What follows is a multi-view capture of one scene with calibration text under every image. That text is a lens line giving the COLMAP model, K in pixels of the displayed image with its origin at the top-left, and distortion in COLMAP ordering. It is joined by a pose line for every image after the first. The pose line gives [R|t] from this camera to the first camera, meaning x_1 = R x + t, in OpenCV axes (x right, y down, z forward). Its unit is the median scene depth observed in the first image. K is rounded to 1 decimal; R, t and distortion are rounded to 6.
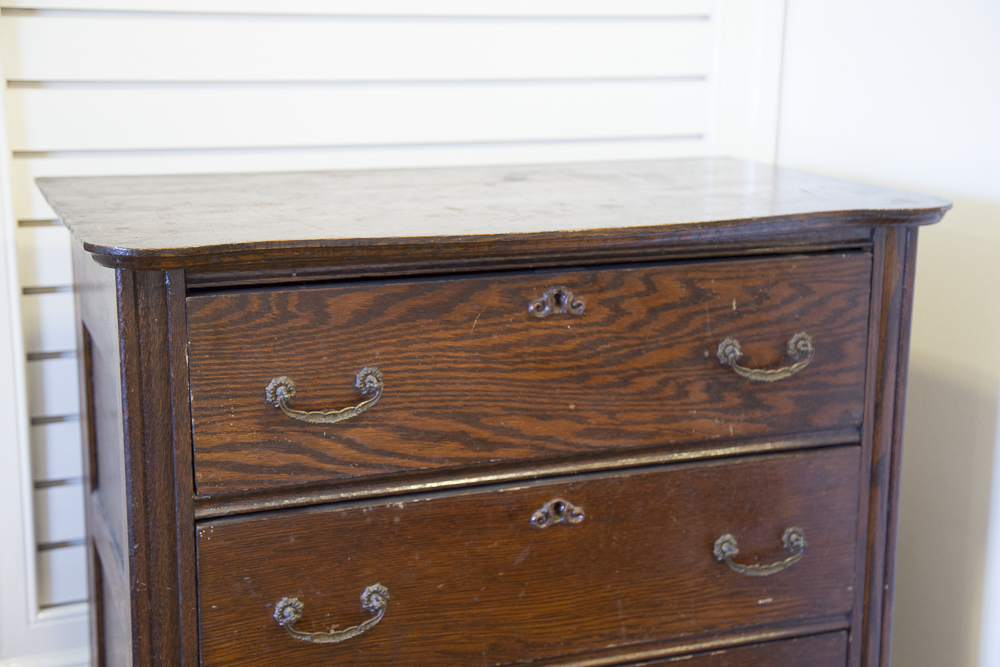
lens RADIAL K [[1597.5, 0, 500.7], [0, 1597.5, 334.9], [0, 0, 1]] dist [0.206194, 0.000000]
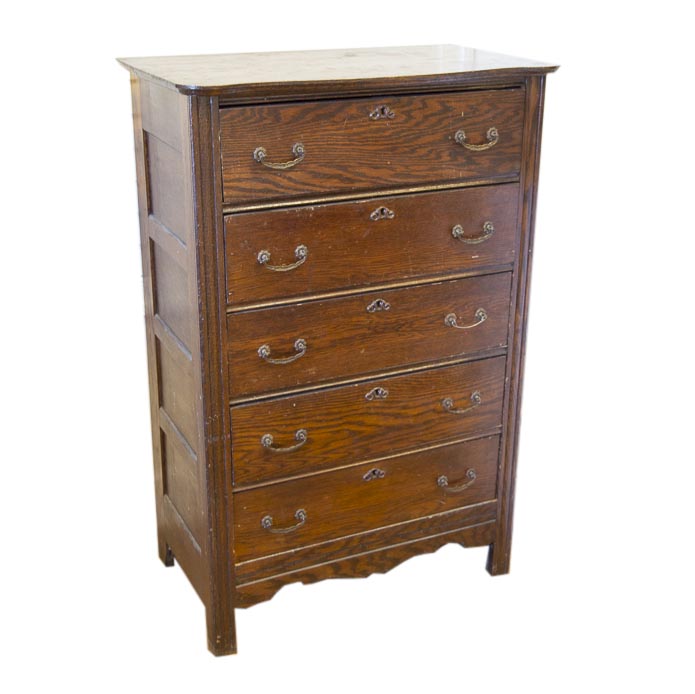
lens RADIAL K [[1121.6, 0, 342.0], [0, 1121.6, 342.5], [0, 0, 1]] dist [0.029326, 0.000000]
pose [[0.996854, -0.028892, 0.073813, -0.135687], [0.018339, 0.990006, 0.139827, 0.071927], [-0.077115, -0.138033, 0.987421, -0.509588]]
